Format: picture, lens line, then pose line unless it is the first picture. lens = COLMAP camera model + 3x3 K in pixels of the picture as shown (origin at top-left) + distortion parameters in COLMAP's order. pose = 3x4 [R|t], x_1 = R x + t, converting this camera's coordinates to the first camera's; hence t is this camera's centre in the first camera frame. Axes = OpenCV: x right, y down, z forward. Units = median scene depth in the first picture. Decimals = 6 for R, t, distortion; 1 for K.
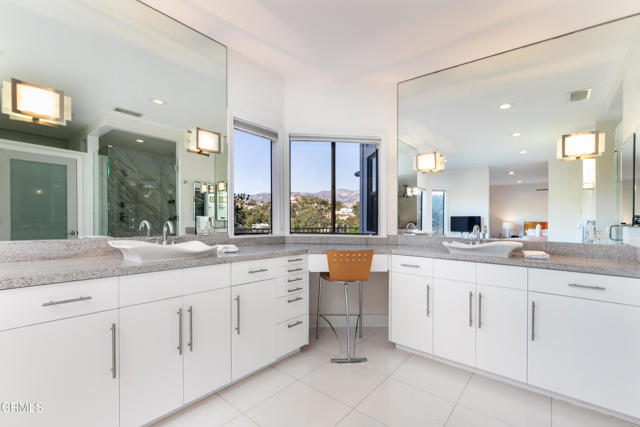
lens RADIAL K [[303.4, 0, 320.0], [0, 303.4, 213.5], [0, 0, 1]] dist [-0.000021, -0.000113]
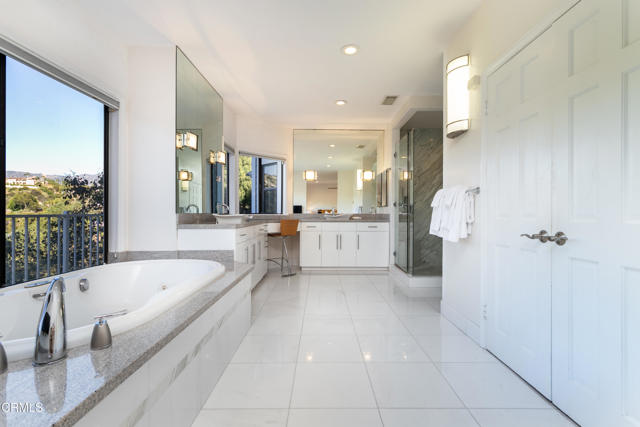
lens RADIAL K [[303.4, 0, 320.0], [0, 303.4, 213.5], [0, 0, 1]] dist [-0.000021, -0.000113]
pose [[0.799717, -0.025008, 0.599856, -0.939626], [0.007646, 0.999475, 0.031475, 0.009511], [-0.600328, -0.020584, 0.799489, -0.754003]]
